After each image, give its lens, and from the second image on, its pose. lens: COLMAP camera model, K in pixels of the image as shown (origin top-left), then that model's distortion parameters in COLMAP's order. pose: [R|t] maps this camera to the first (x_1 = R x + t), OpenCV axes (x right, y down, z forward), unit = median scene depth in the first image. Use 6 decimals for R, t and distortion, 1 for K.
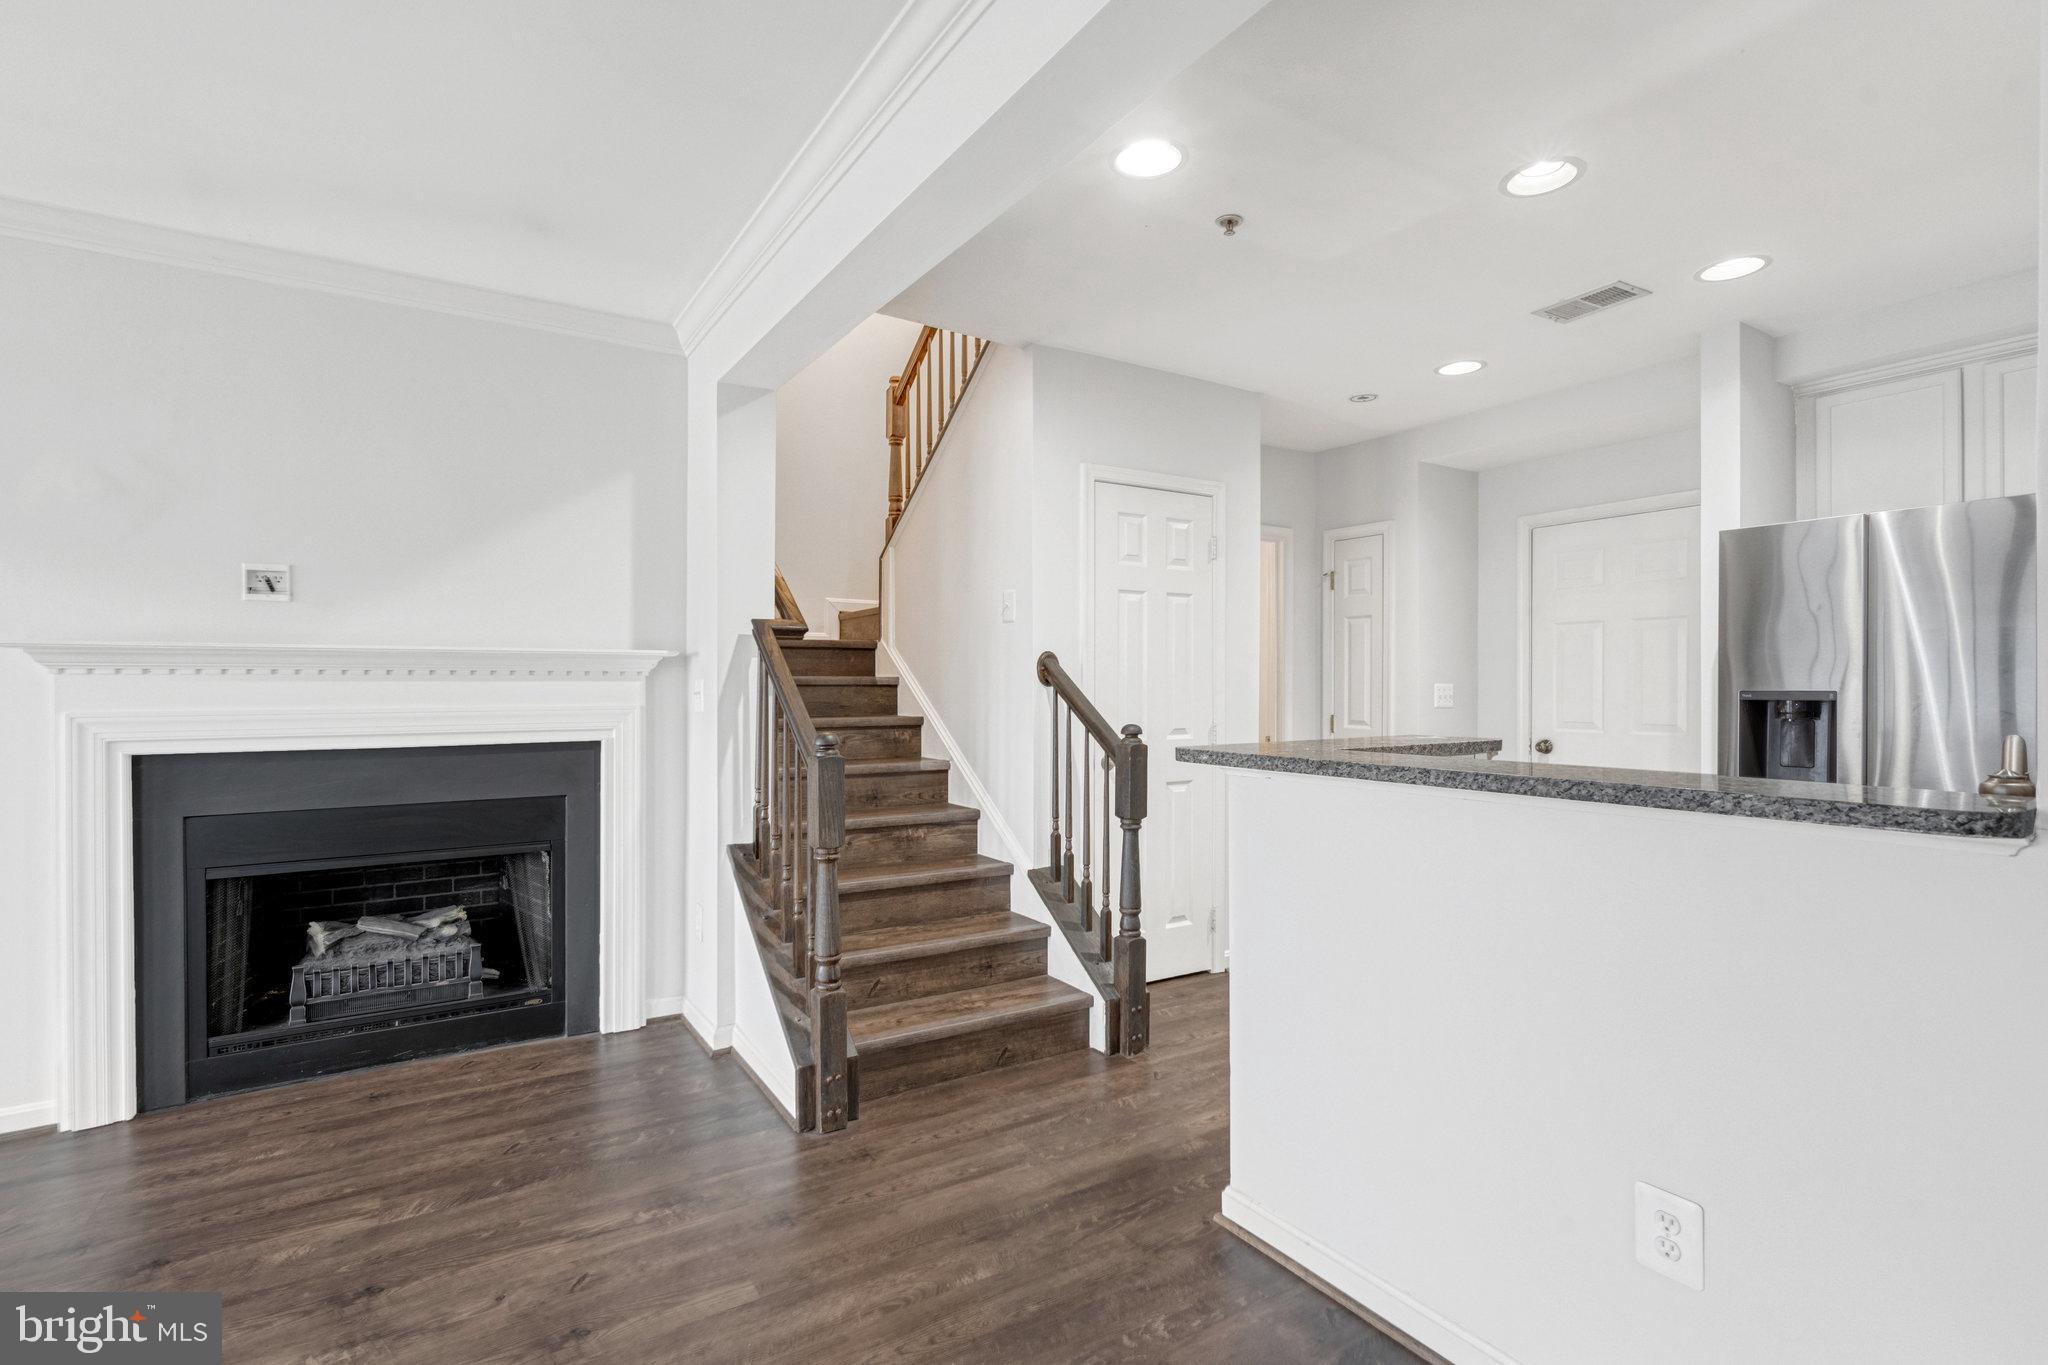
lens RADIAL K [[945.8, 0, 1017.6], [0, 945.8, 691.5], [0, 0, 1]] dist [0.001151, 0.000402]
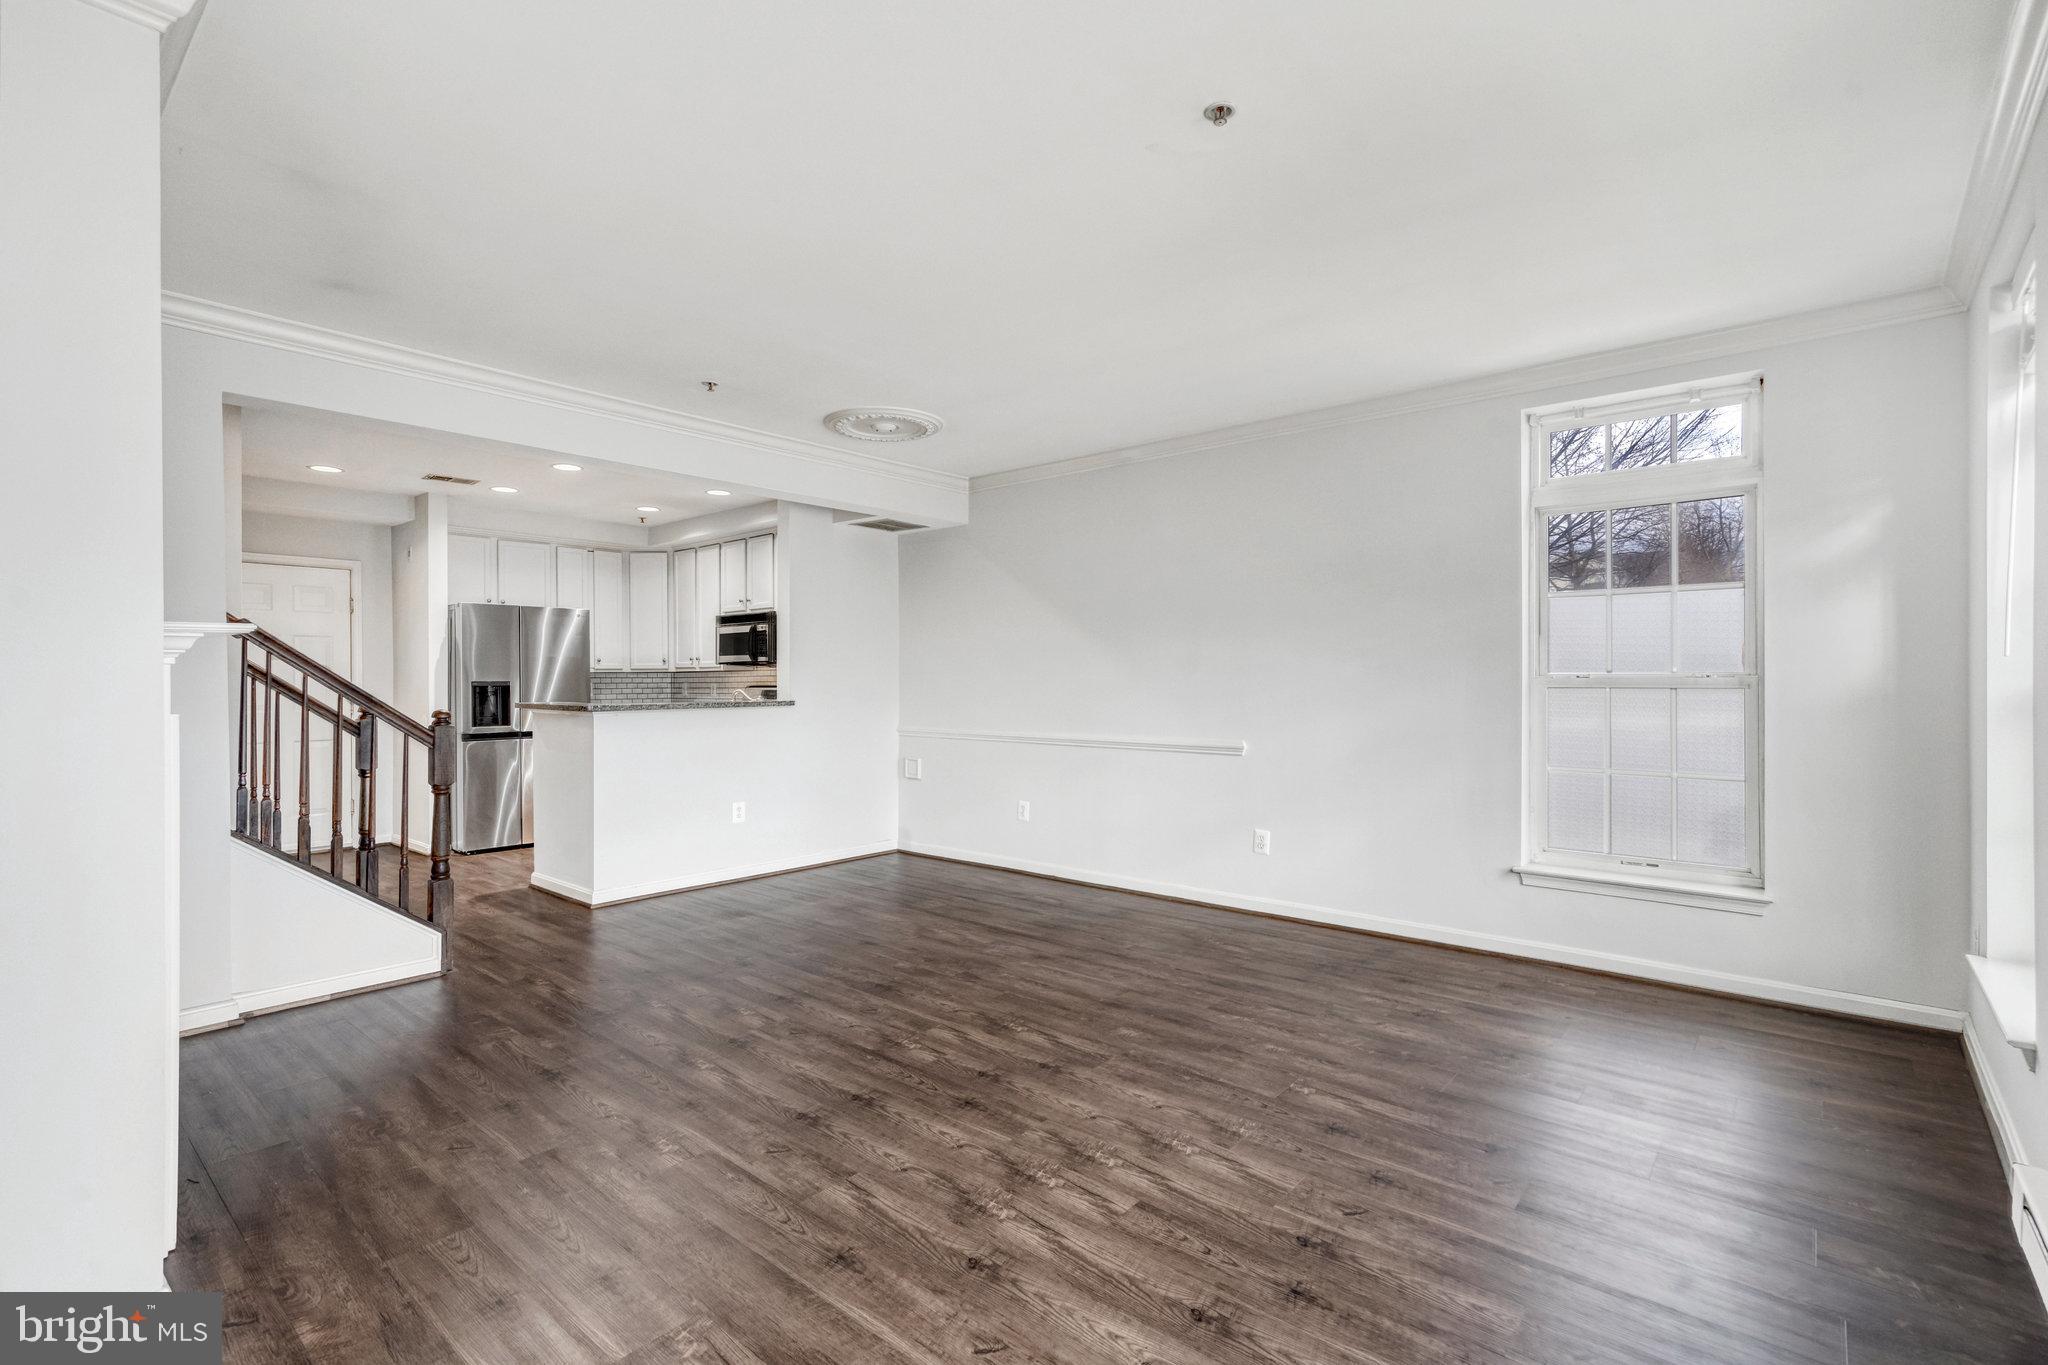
lens RADIAL K [[891.4, 0, 1053.7], [0, 891.4, 683.2], [0, 0, 1]] dist [0.001938, 0.000298]
pose [[-0.325911, -0.006762, 0.945376, -1.637435], [0.006952, 0.999930, 0.009549, -0.007866], [-0.945375, 0.009685, -0.325842, 0.459525]]
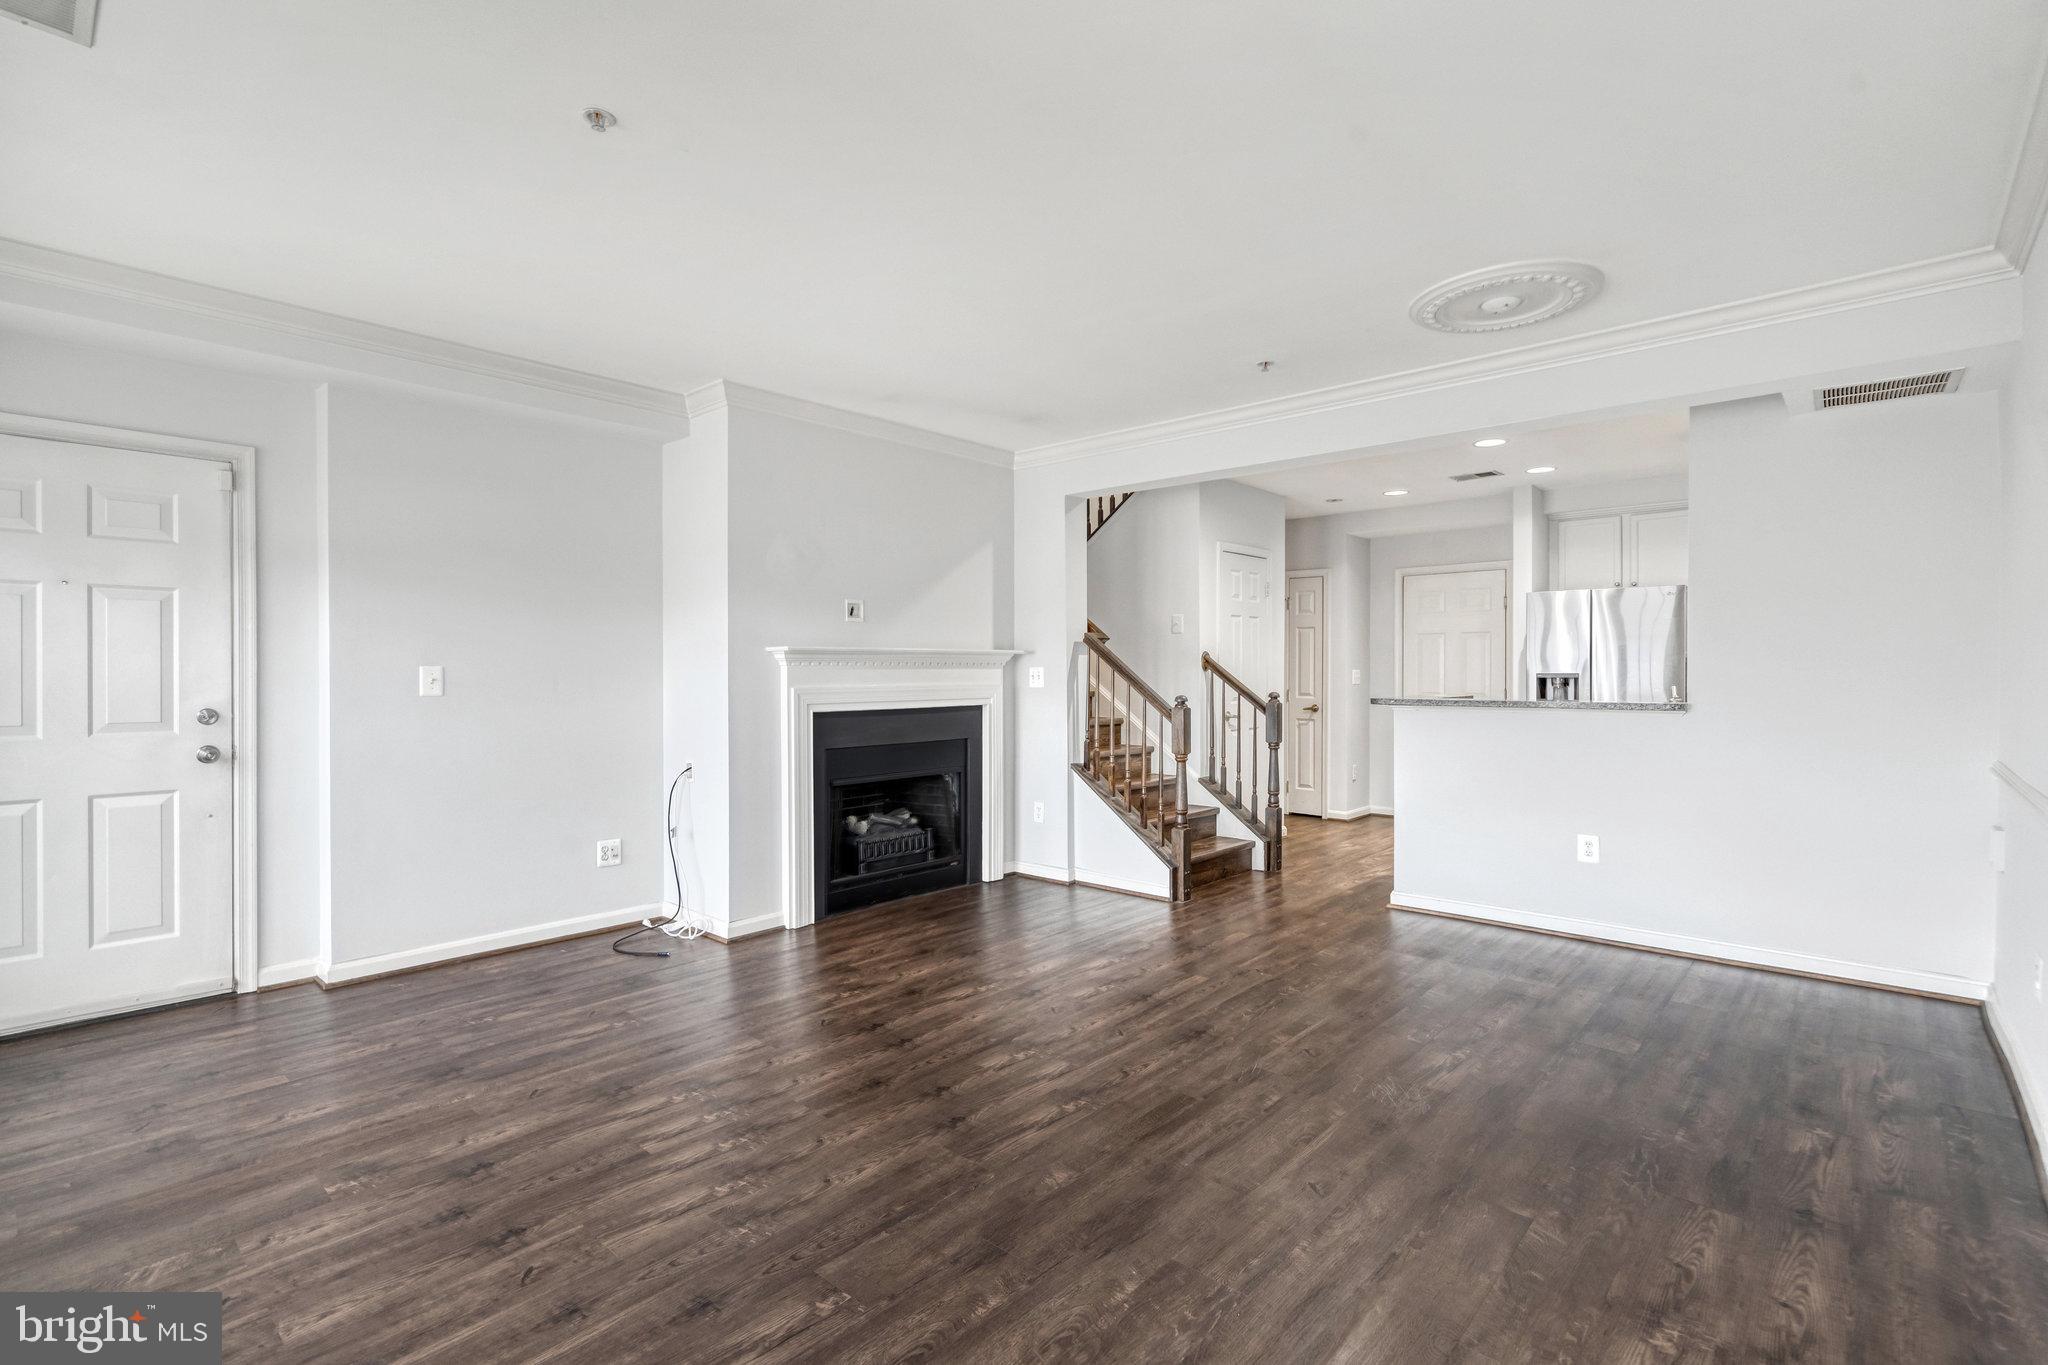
lens RADIAL K [[973.2, 0, 1034.2], [0, 973.2, 680.1], [0, 0, 1]] dist [-0.002400, 0.000036]
pose [[0.954534, -0.005314, 0.298053, -0.936843], [0.004547, 0.999984, 0.003266, 0.004116], [-0.298066, -0.001763, 0.954544, -0.702100]]
